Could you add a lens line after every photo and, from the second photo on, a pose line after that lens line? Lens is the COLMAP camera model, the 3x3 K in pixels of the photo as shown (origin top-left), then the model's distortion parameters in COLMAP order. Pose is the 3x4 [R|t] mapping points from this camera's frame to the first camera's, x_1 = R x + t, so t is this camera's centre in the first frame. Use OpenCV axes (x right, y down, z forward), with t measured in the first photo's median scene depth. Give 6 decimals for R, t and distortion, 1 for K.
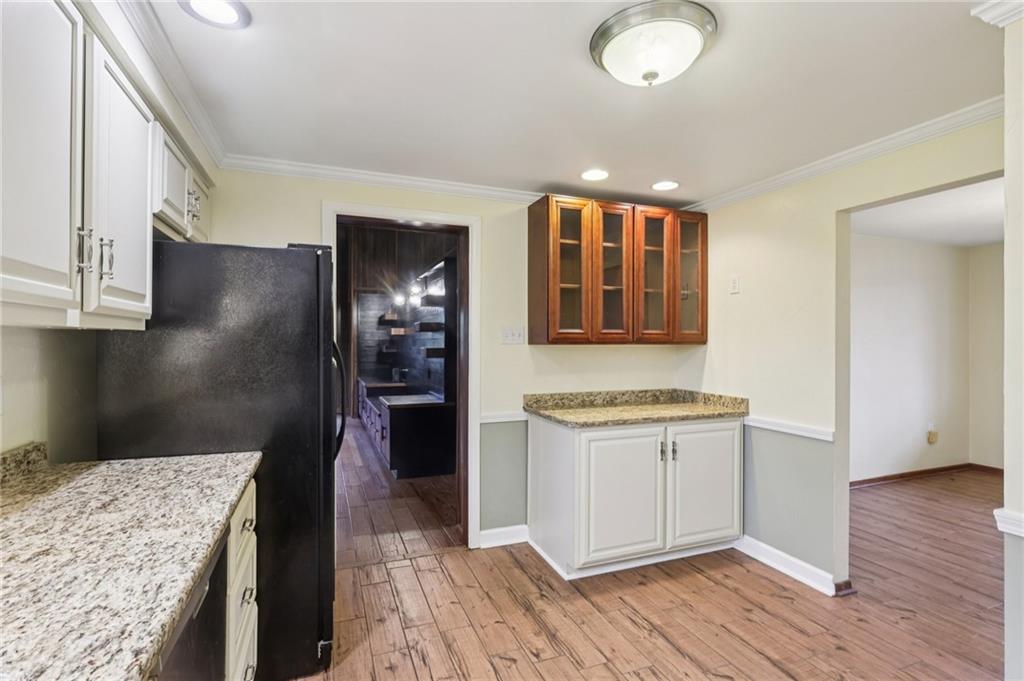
lens RADIAL K [[484.9, 0, 510.4], [0, 484.9, 342.2], [0, 0, 1]] dist [0.001386, 0.001759]
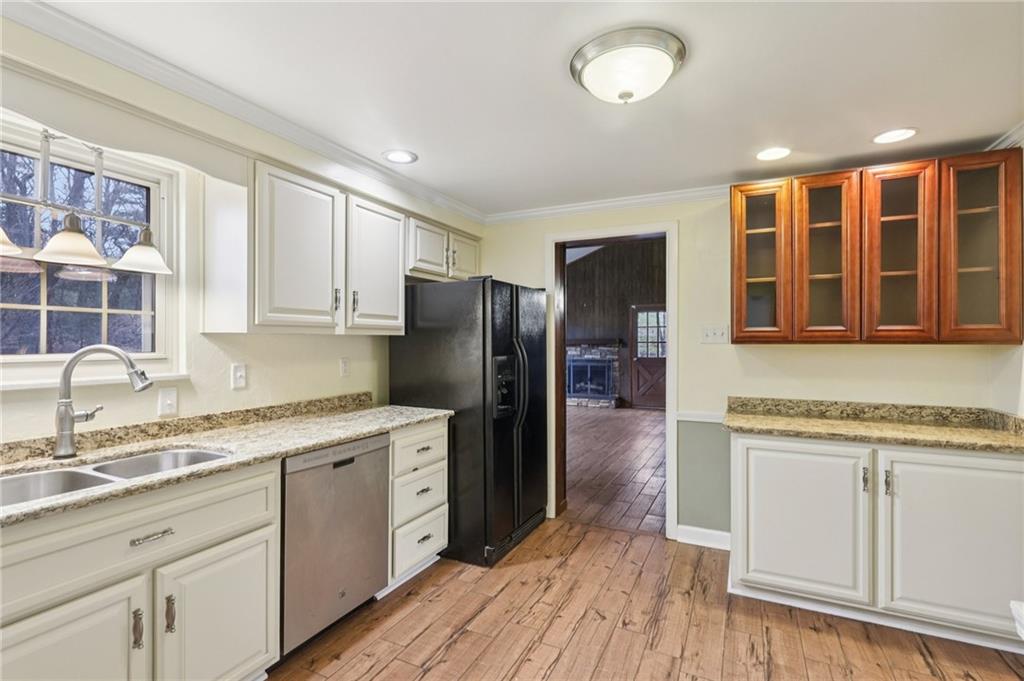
lens RADIAL K [[484.9, 0, 509.0], [0, 484.9, 339.9], [0, 0, 1]] dist [0.001386, 0.001759]
pose [[0.677149, -0.005452, -0.735825, 0.497366], [0.000746, 0.999977, -0.006723, 0.002917], [0.735845, 0.004003, 0.677138, 0.038041]]
